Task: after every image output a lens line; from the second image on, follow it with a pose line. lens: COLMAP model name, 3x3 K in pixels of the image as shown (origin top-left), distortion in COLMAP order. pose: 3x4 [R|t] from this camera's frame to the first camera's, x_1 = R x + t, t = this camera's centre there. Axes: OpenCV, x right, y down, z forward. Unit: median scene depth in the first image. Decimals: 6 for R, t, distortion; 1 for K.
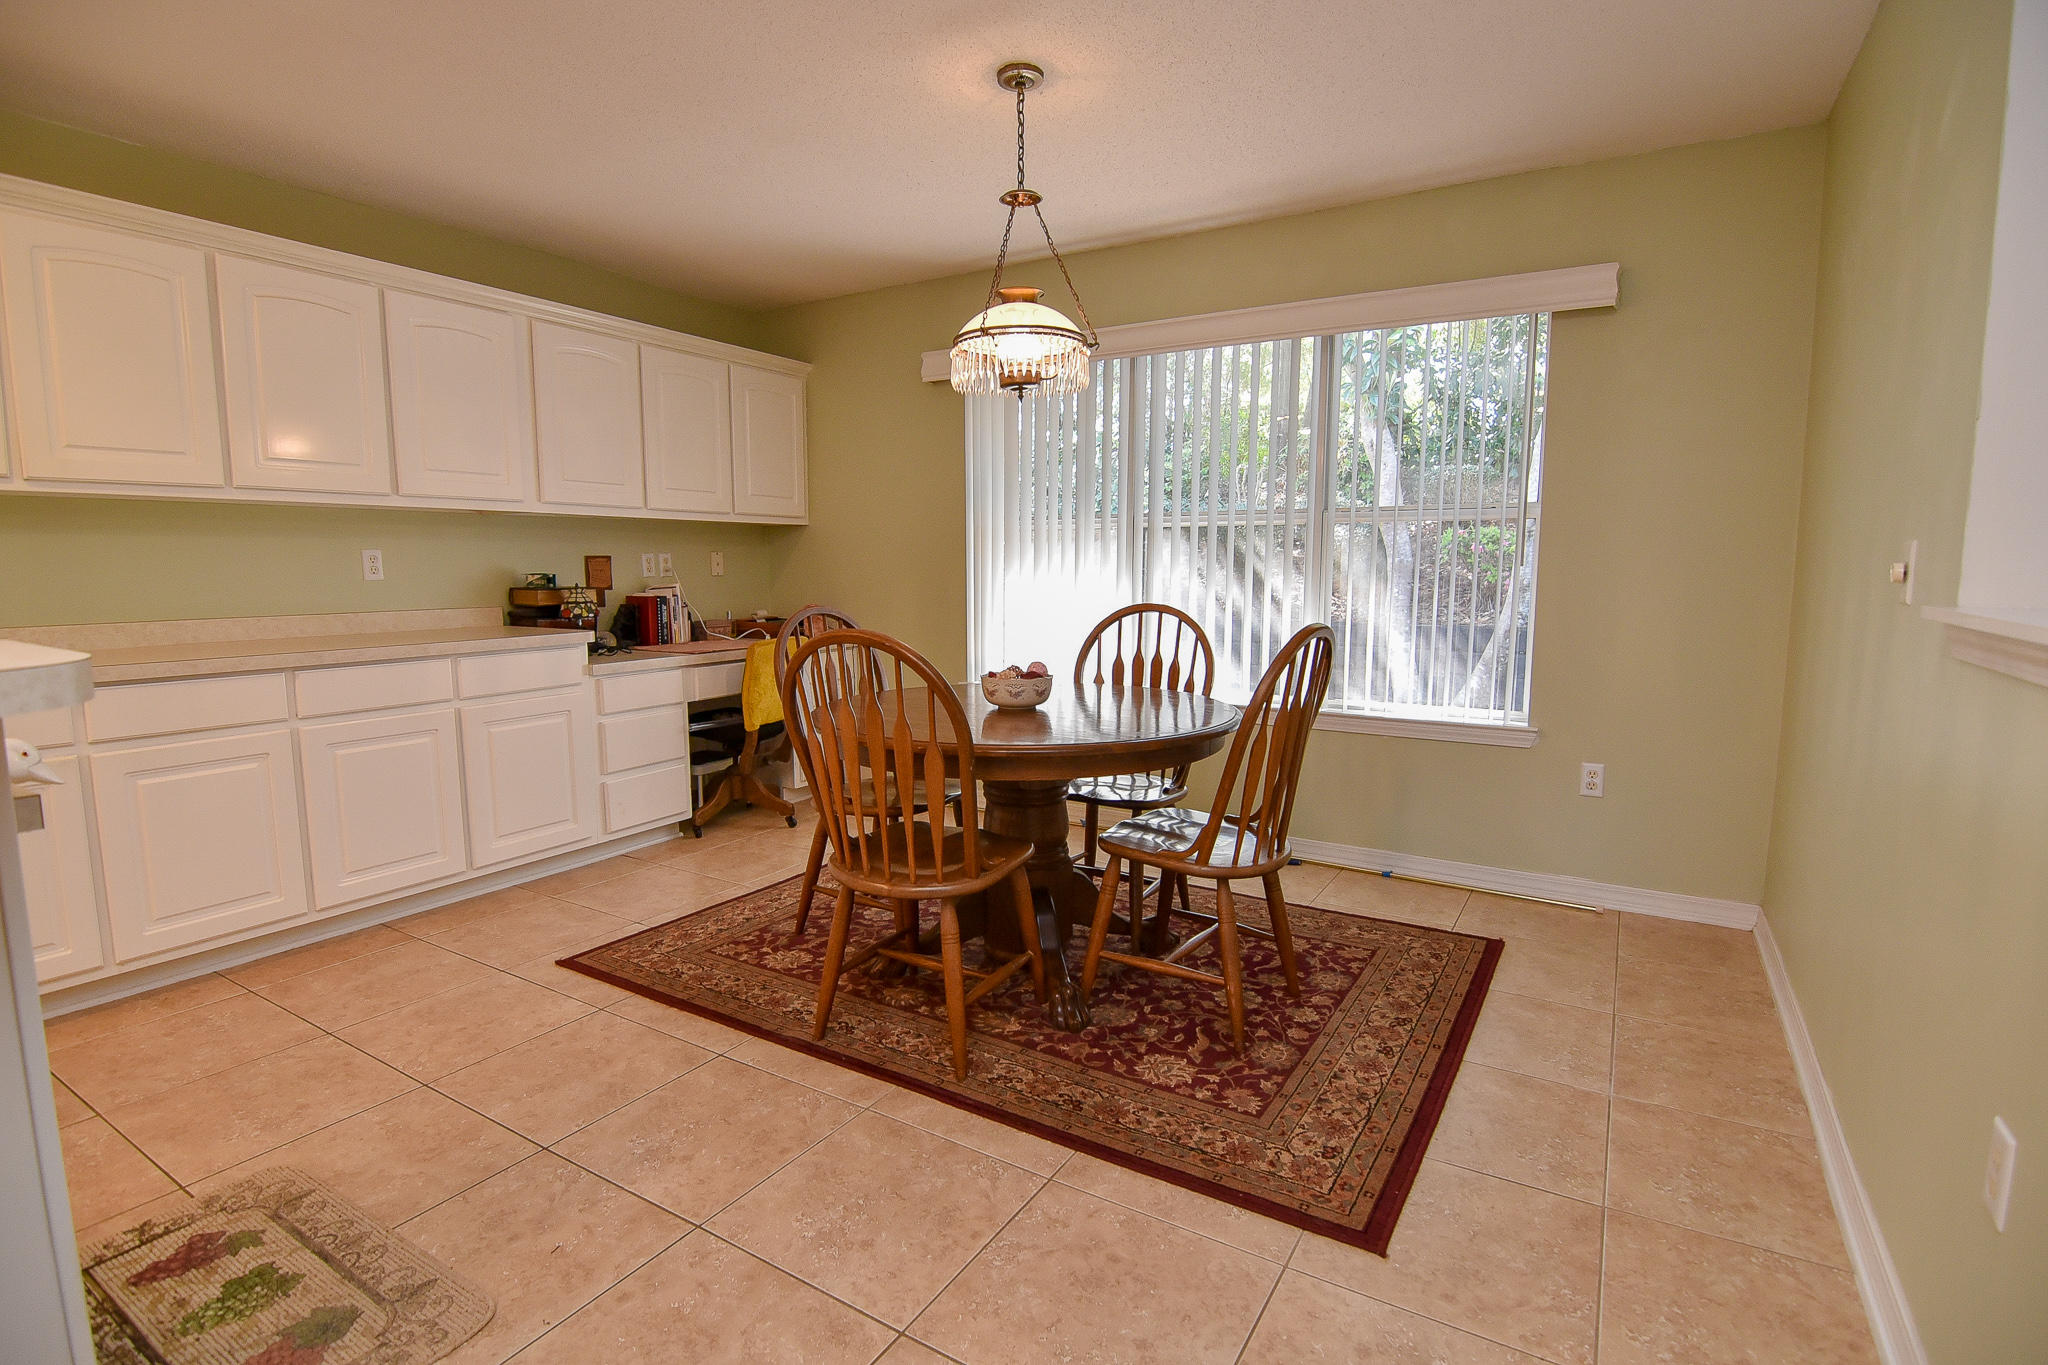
lens RADIAL K [[975.4, 0, 1024.0], [0, 975.4, 682.5], [0, 0, 1]] dist [-0.000181, 0.000018]
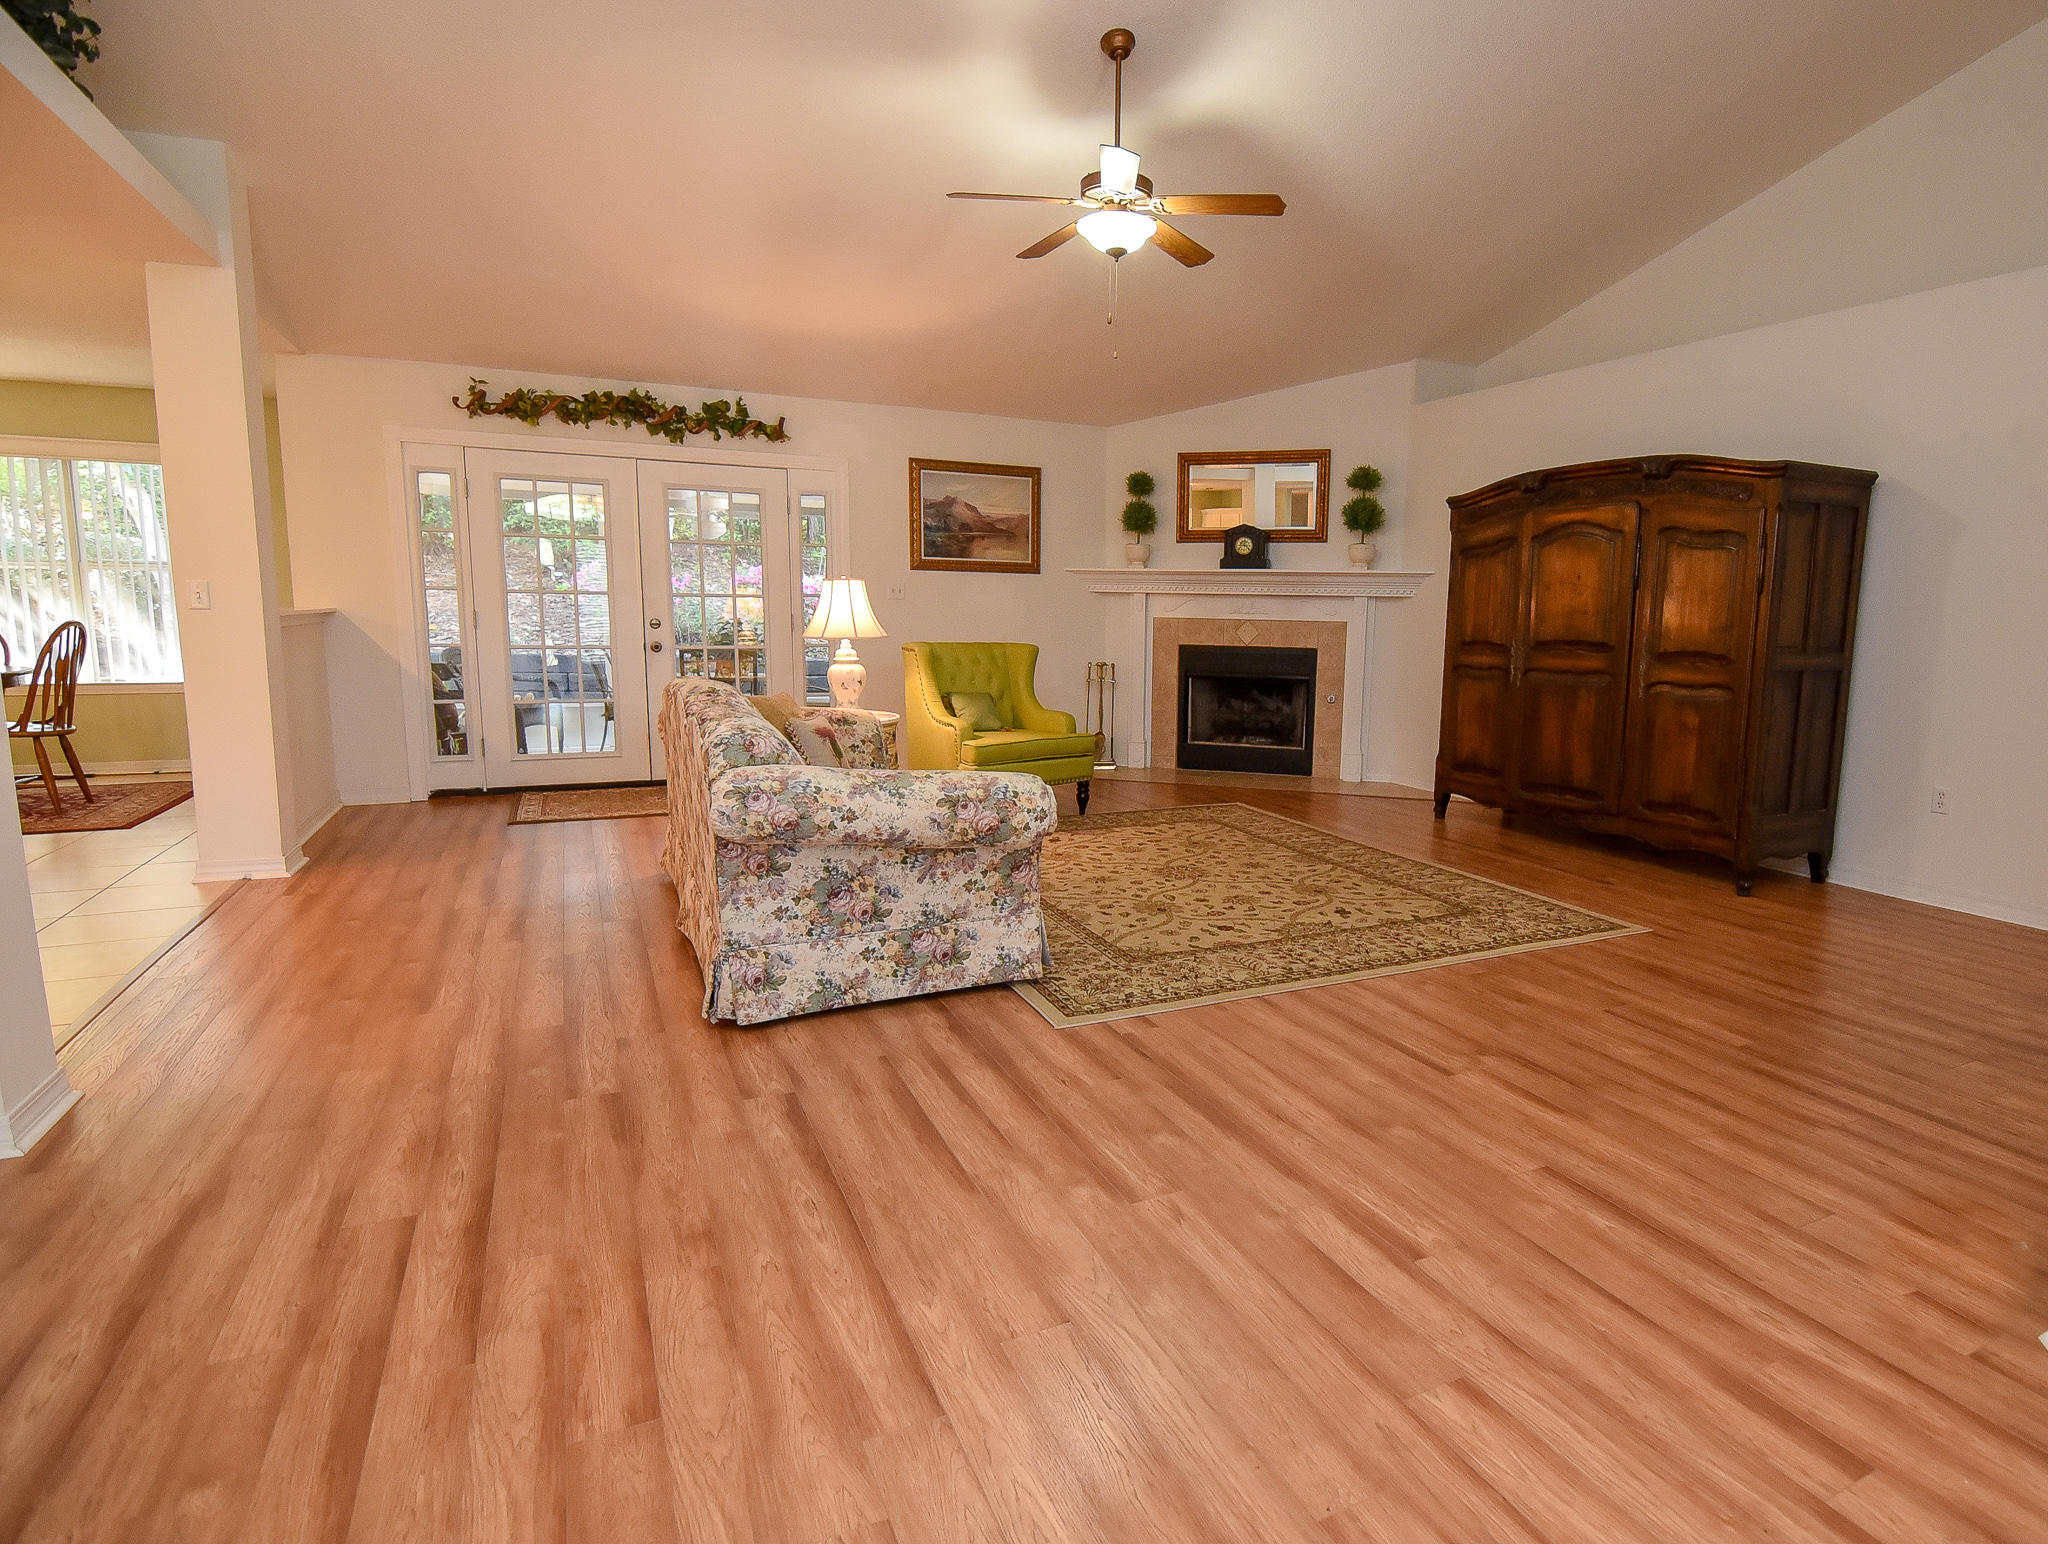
lens RADIAL K [[1059.6, 0, 1024.0], [0, 1059.6, 772.0], [0, 0, 1]] dist [0.003948, 0.000950]
pose [[0.555013, -0.123991, 0.822549, -0.445922], [0.085595, 0.992093, 0.091793, 0.206416], [-0.827426, 0.019460, 0.561237, -1.796660]]
